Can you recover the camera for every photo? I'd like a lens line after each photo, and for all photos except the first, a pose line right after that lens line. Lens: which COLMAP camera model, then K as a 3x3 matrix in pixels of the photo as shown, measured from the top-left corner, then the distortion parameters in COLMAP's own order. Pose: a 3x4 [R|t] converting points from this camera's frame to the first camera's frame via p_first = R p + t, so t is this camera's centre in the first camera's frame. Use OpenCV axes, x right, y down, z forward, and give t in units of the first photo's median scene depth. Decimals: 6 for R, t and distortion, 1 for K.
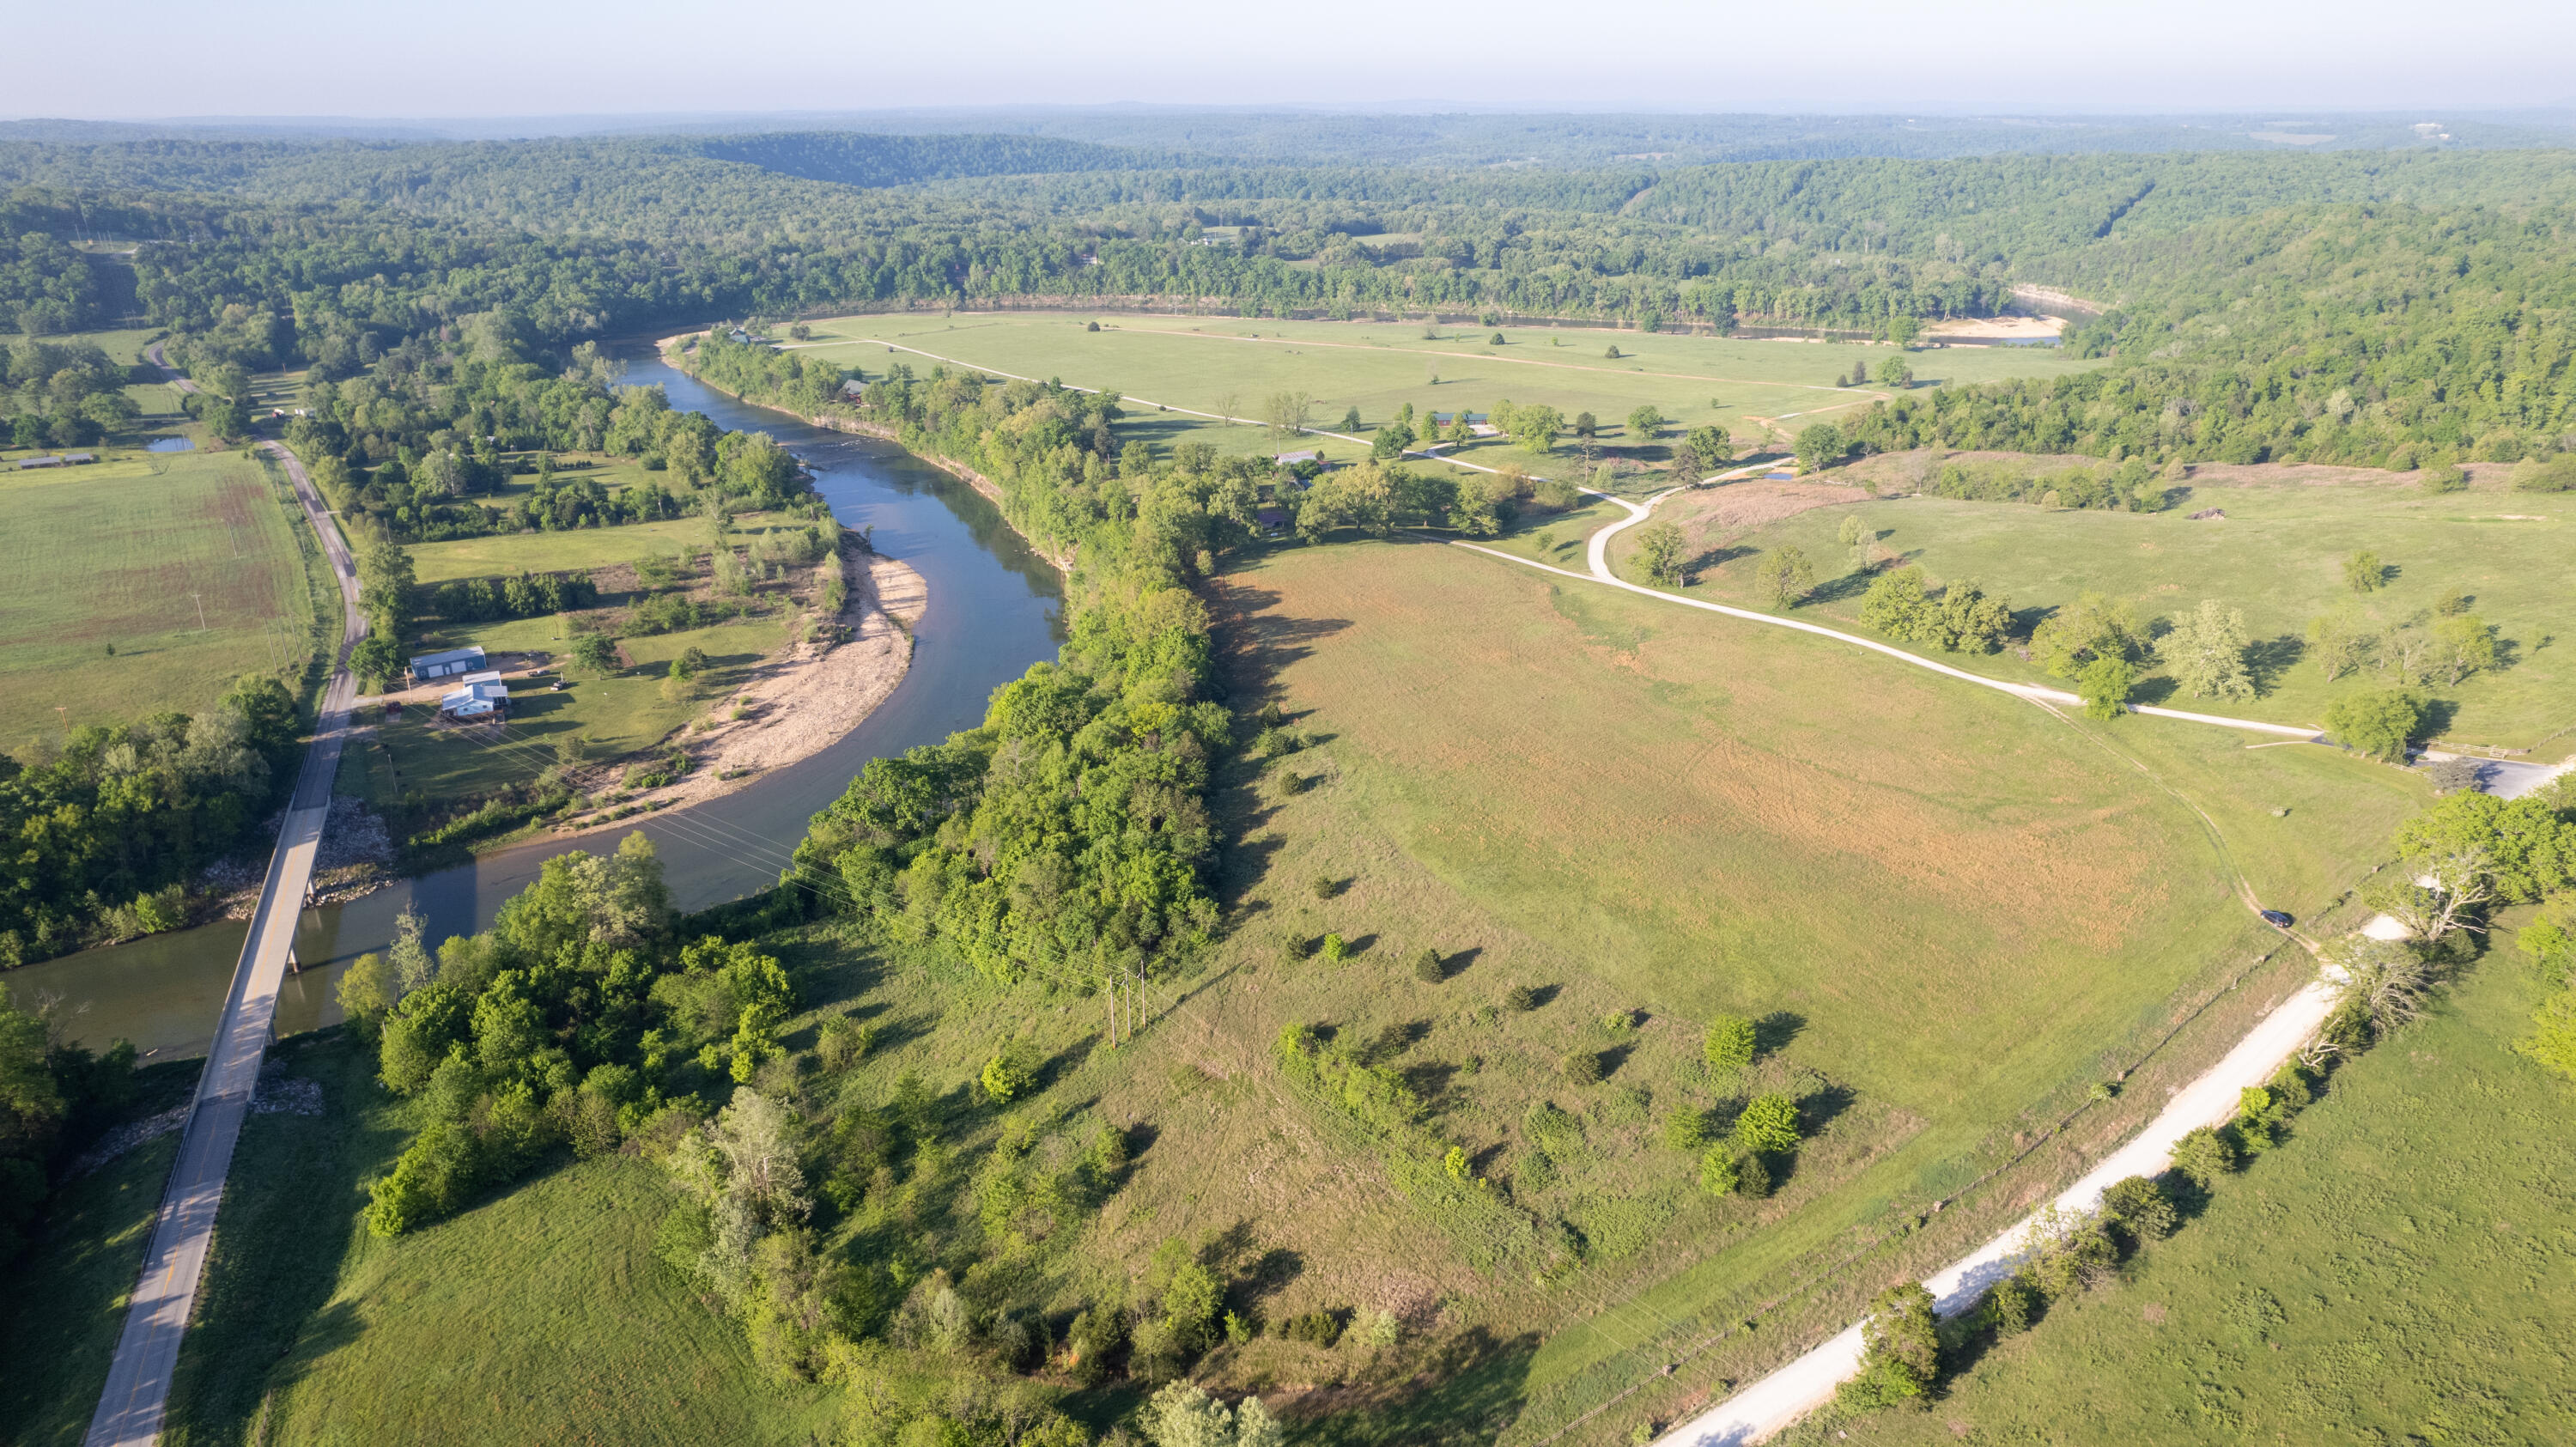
lens RADIAL K [[1651.2, 0, 1294.4], [0, 1651.2, 704.6], [0, 0, 1]] dist [-0.077225, 0.070079]
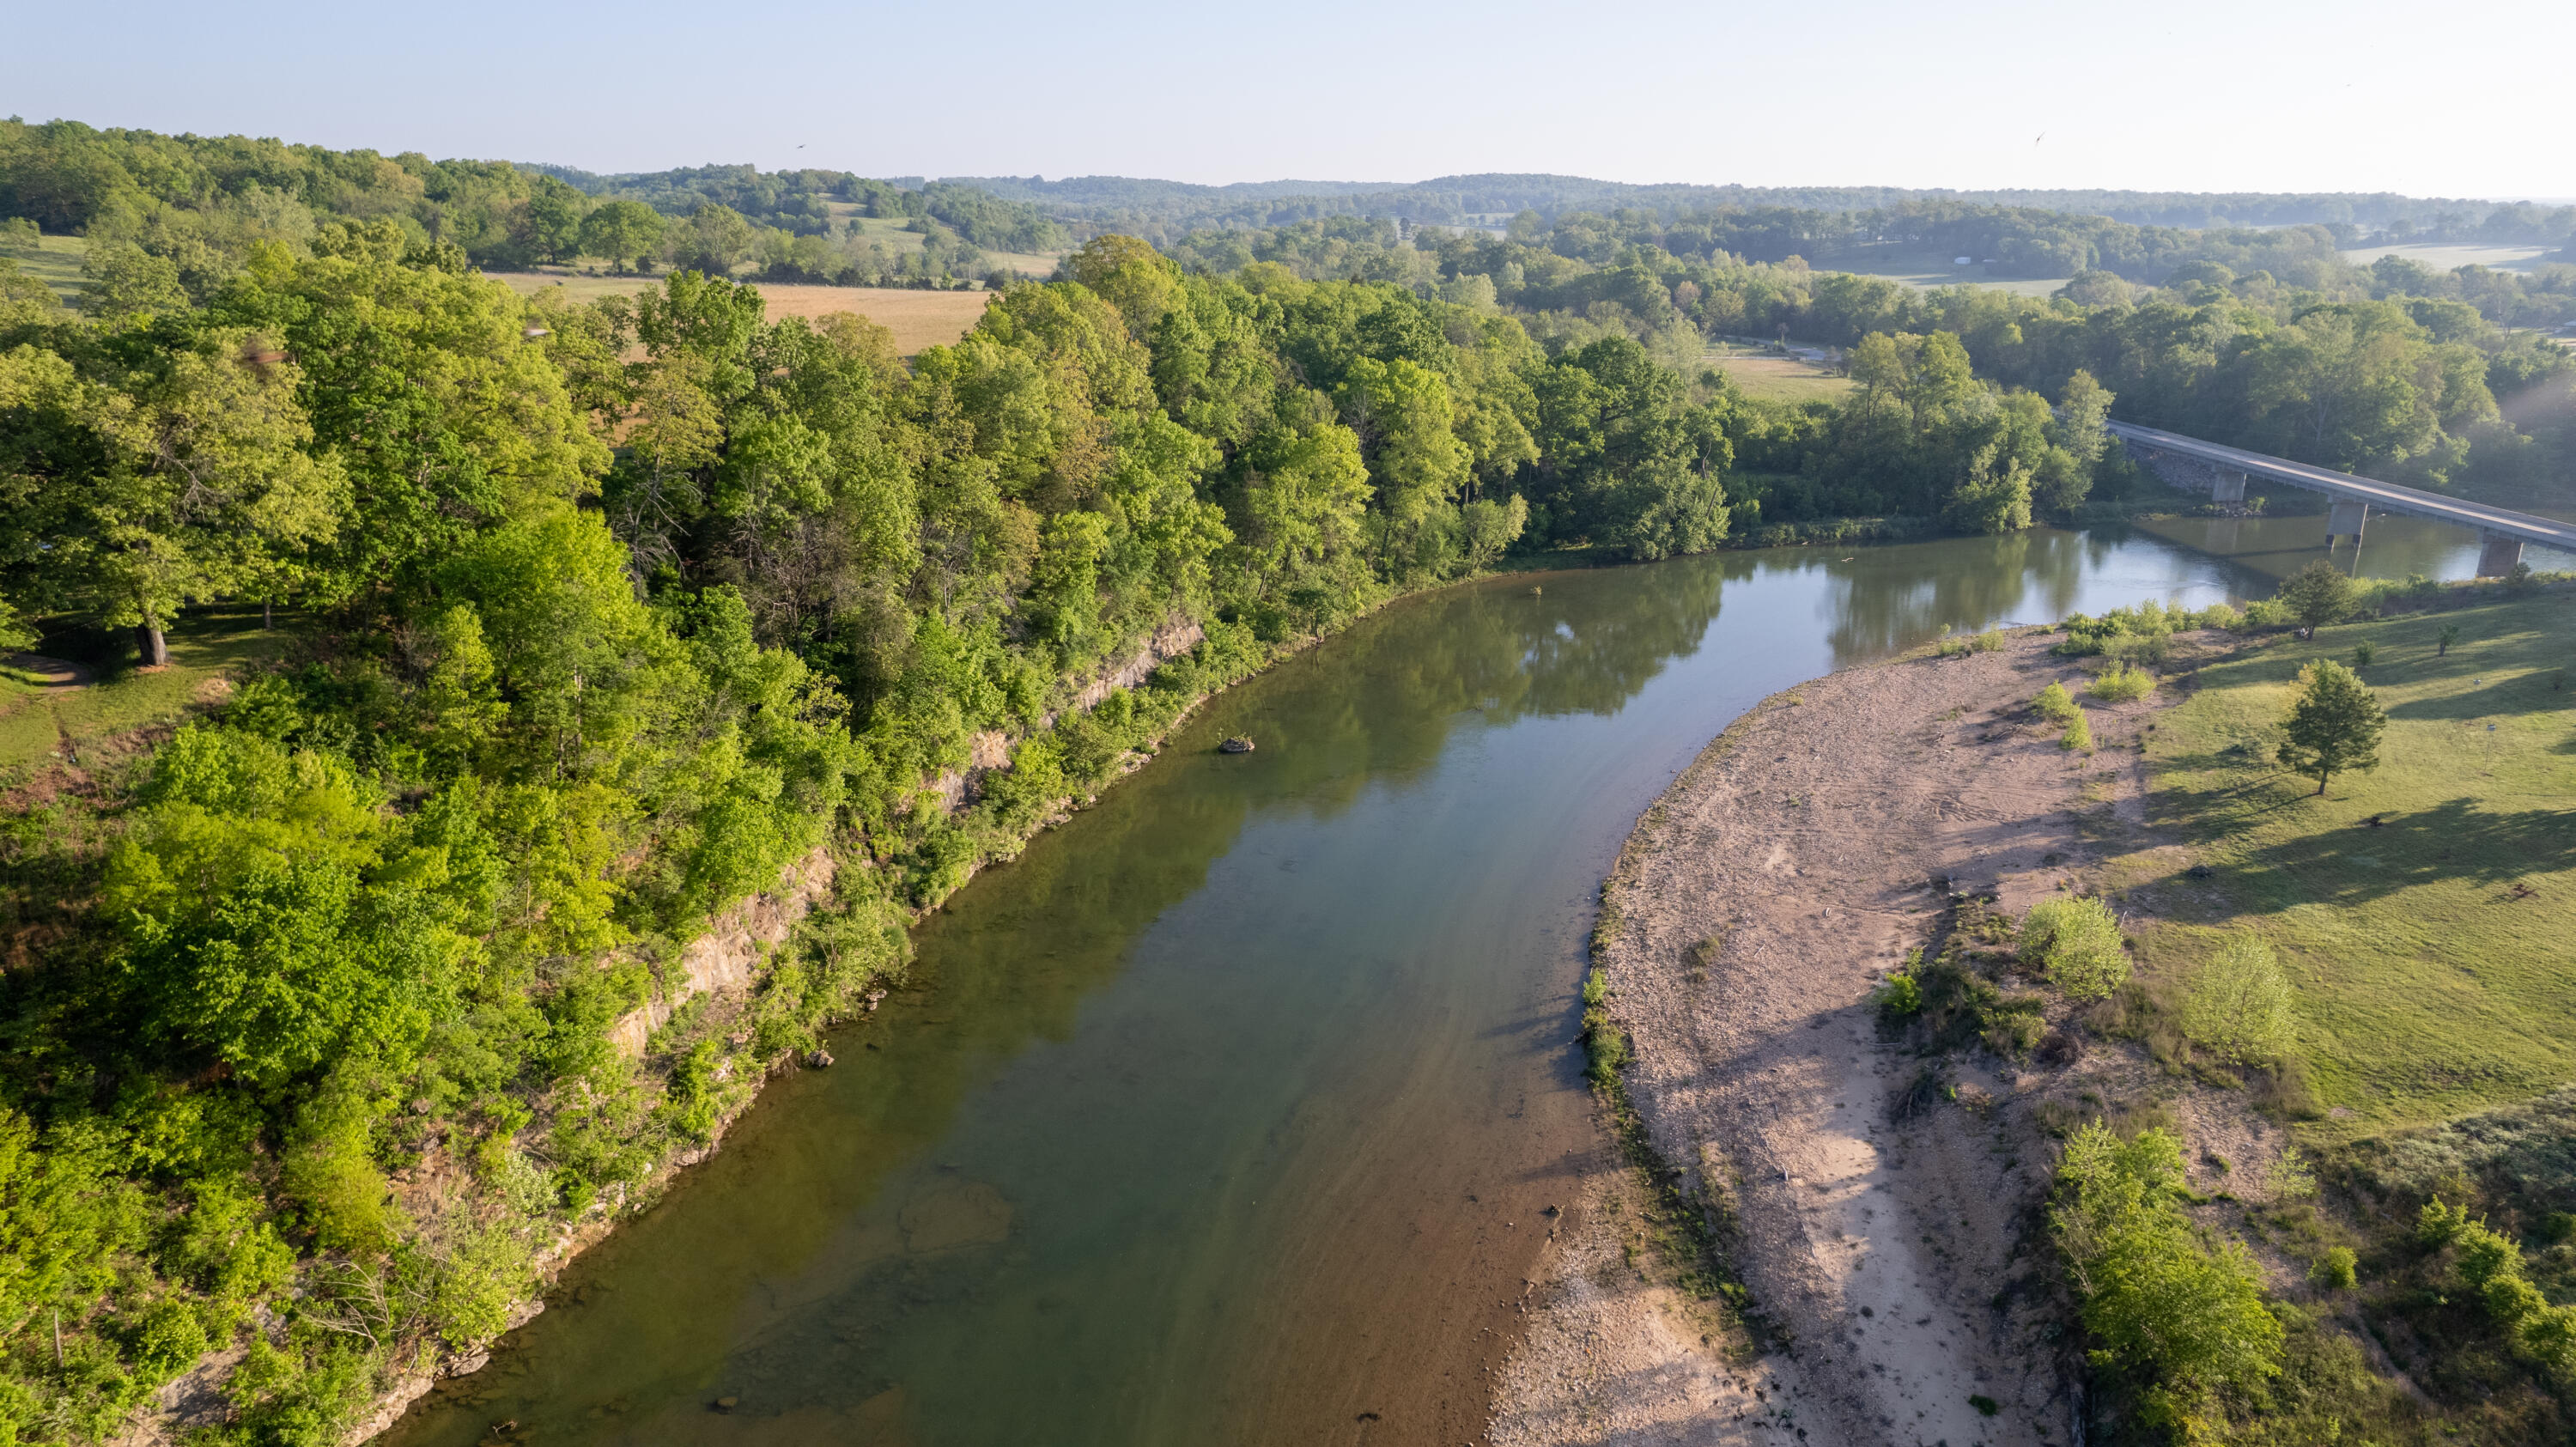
lens RADIAL K [[1651.2, 0, 1293.8], [0, 1651.2, 726.3], [0, 0, 1]] dist [-0.077225, 0.070079]
pose [[-0.928588, -0.108420, 0.354921, -0.257838], [0.132757, 0.796038, 0.590507, -0.190834], [-0.346554, 0.595456, -0.724798, 1.099945]]
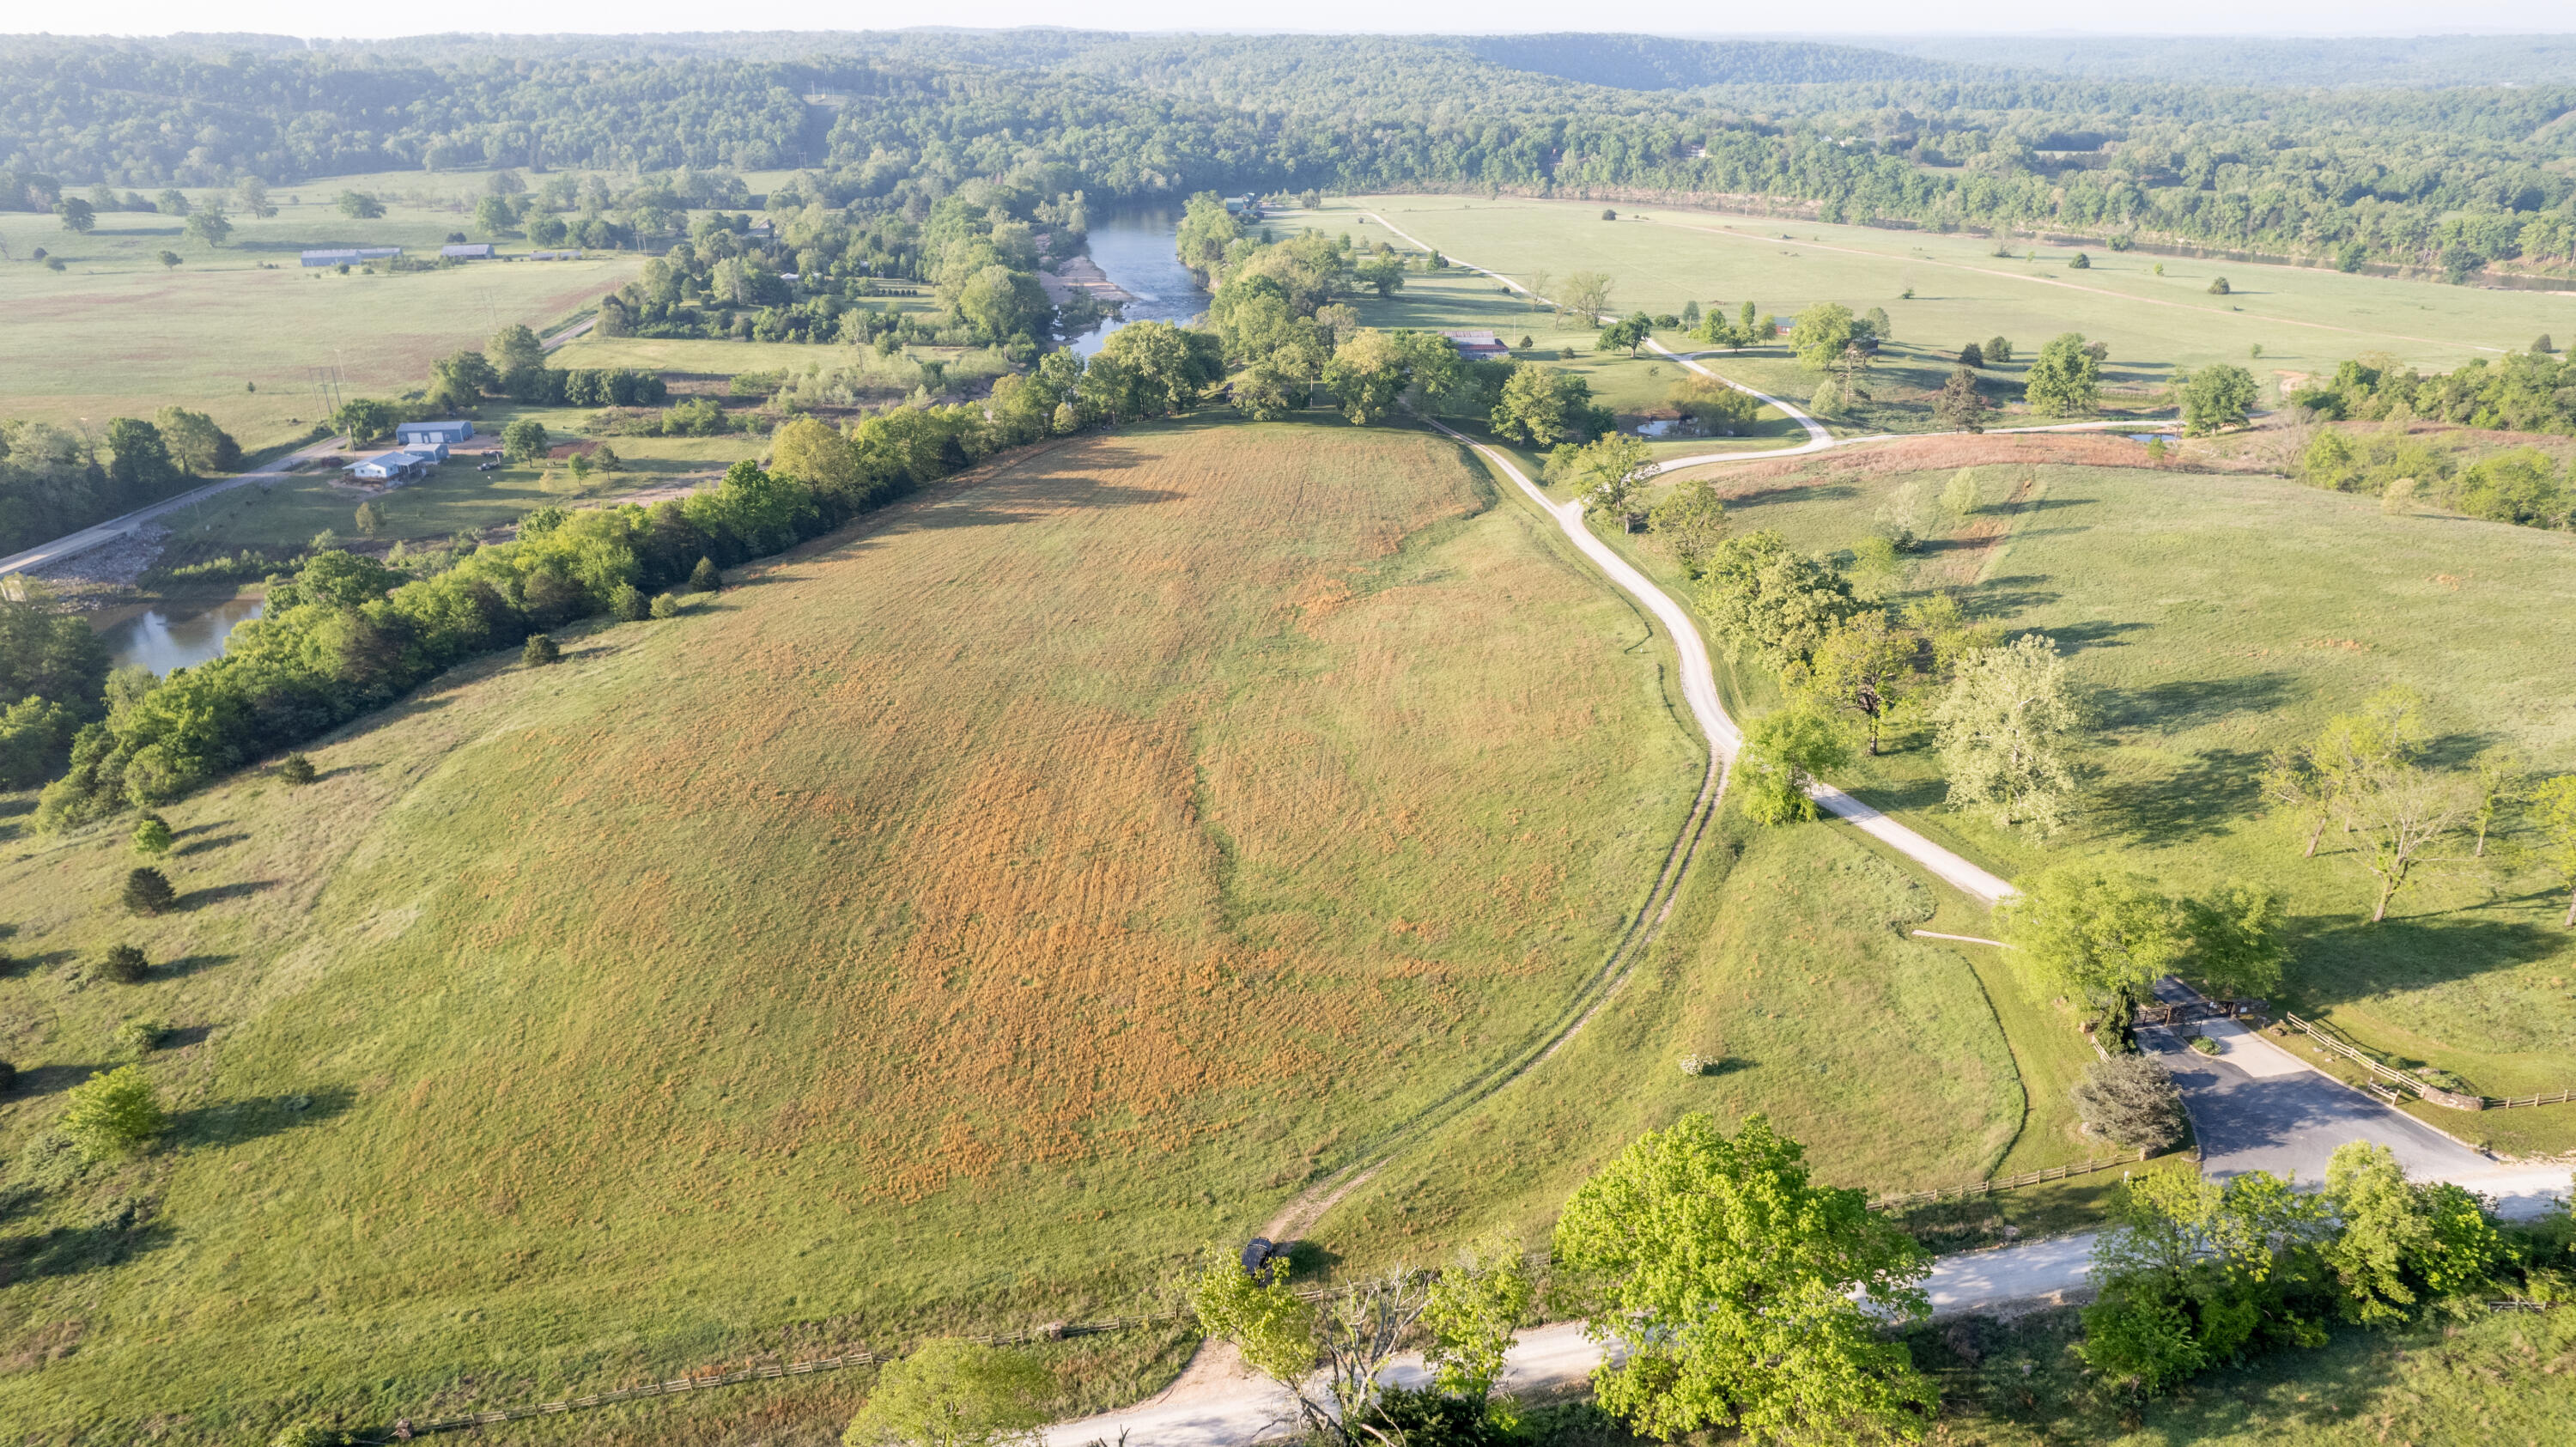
lens RADIAL K [[1651.2, 0, 1297.7], [0, 1651.2, 712.9], [0, 0, 1]] dist [-0.077225, 0.070079]
pose [[0.868627, 0.193156, -0.456265, 0.392773], [-0.172393, 0.981164, 0.087170, -0.030016], [0.464508, 0.002939, 0.885564, 0.294672]]
